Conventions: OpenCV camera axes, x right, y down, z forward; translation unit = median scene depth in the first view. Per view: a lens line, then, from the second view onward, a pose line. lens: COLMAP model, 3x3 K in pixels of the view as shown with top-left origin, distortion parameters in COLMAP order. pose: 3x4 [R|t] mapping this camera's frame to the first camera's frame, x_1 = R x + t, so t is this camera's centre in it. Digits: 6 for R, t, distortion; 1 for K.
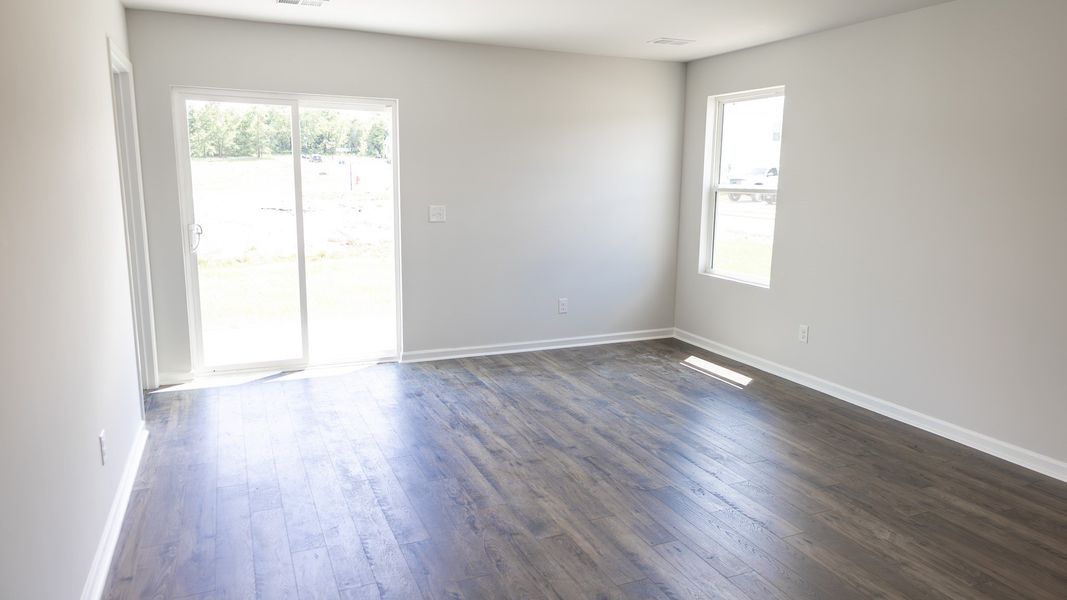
lens RADIAL K [[692.1, 0, 536.1], [0, 692.1, 308.1], [0, 0, 1]] dist [0.002131, 0.004570]
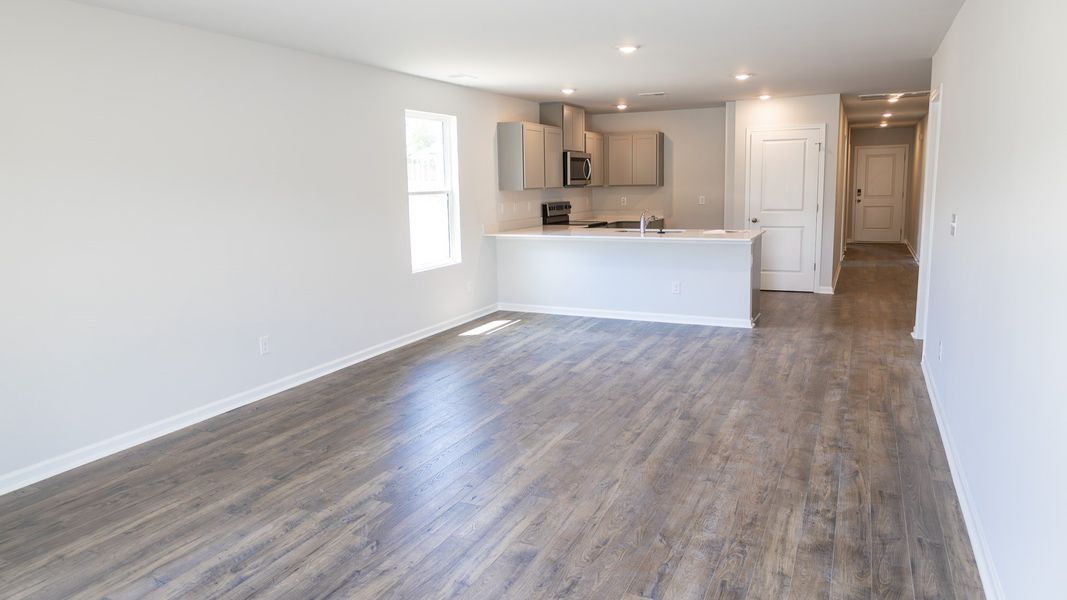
lens RADIAL K [[692.1, 0, 538.0], [0, 692.1, 297.4], [0, 0, 1]] dist [0.002131, 0.004570]
pose [[-0.656925, -0.125237, 0.743482, -0.380027], [0.152499, 0.943655, 0.293700, -0.163934], [-0.738373, 0.306319, -0.600812, 0.827663]]
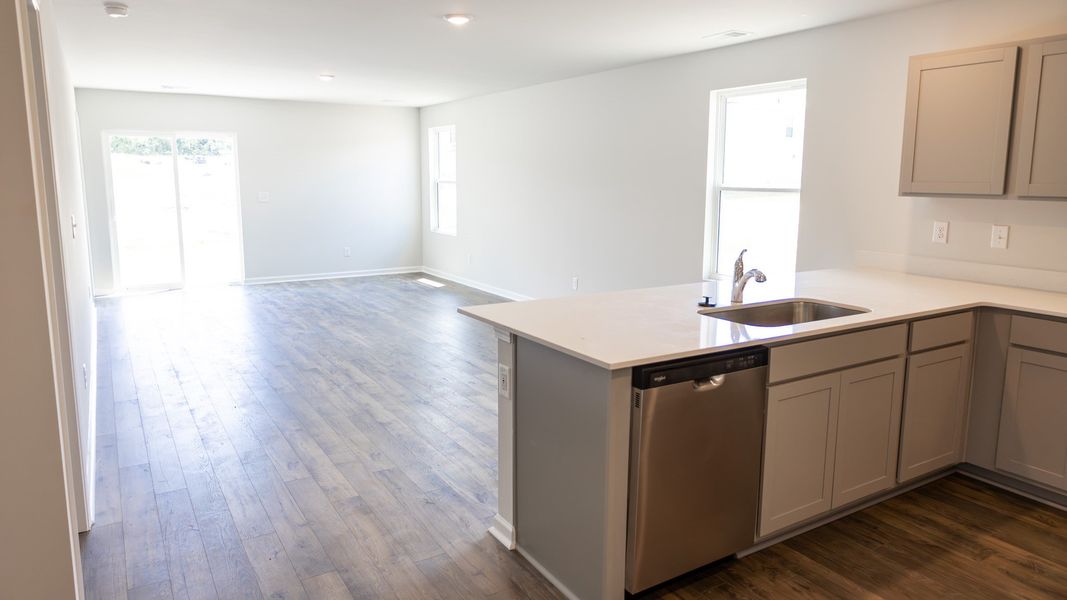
lens RADIAL K [[692.1, 0, 538.0], [0, 692.1, 290.7], [0, 0, 1]] dist [0.002131, 0.004570]
pose [[0.989646, -0.029980, 0.140361, 0.300120], [0.033242, 0.999228, -0.020958, 0.163486], [-0.139624, 0.025407, 0.989879, -0.837708]]
